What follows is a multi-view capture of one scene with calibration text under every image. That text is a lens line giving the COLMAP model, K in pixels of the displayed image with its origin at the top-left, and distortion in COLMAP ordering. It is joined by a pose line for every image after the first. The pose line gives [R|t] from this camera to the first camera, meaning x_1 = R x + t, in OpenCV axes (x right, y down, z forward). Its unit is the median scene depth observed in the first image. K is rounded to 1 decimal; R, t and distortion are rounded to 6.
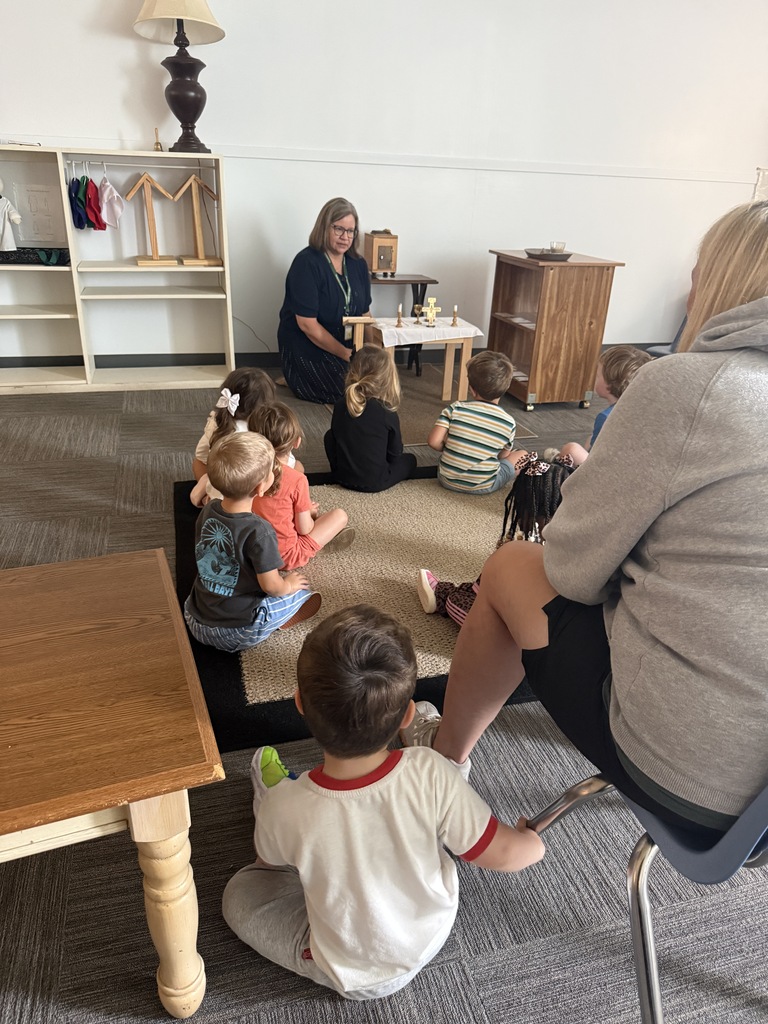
lens RADIAL K [[722.7, 0, 384.0], [0, 722.7, 512.0], [0, 0, 1]] dist [-0.034348, -0.000636]
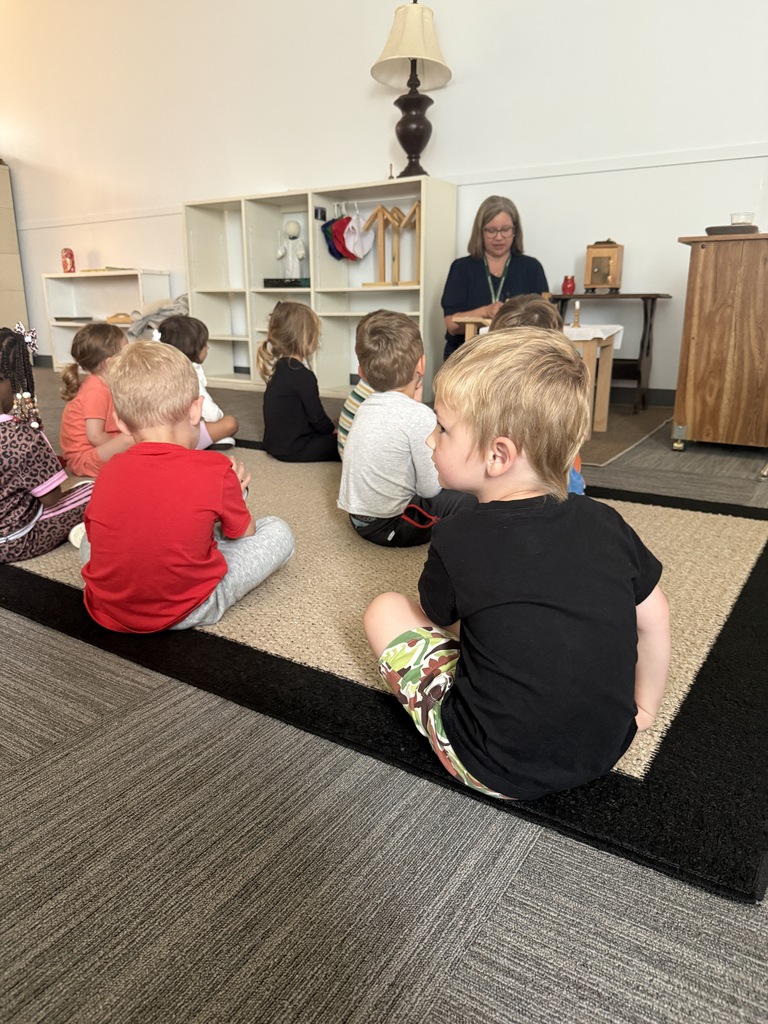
lens RADIAL K [[722.7, 0, 384.0], [0, 722.7, 512.0], [0, 0, 1]] dist [-0.034348, -0.000636]
pose [[0.643278, 0.169254, -0.746690, 0.572739], [-0.292215, 0.955708, -0.035112, 0.028671], [0.707675, 0.240781, 0.664244, 0.350344]]
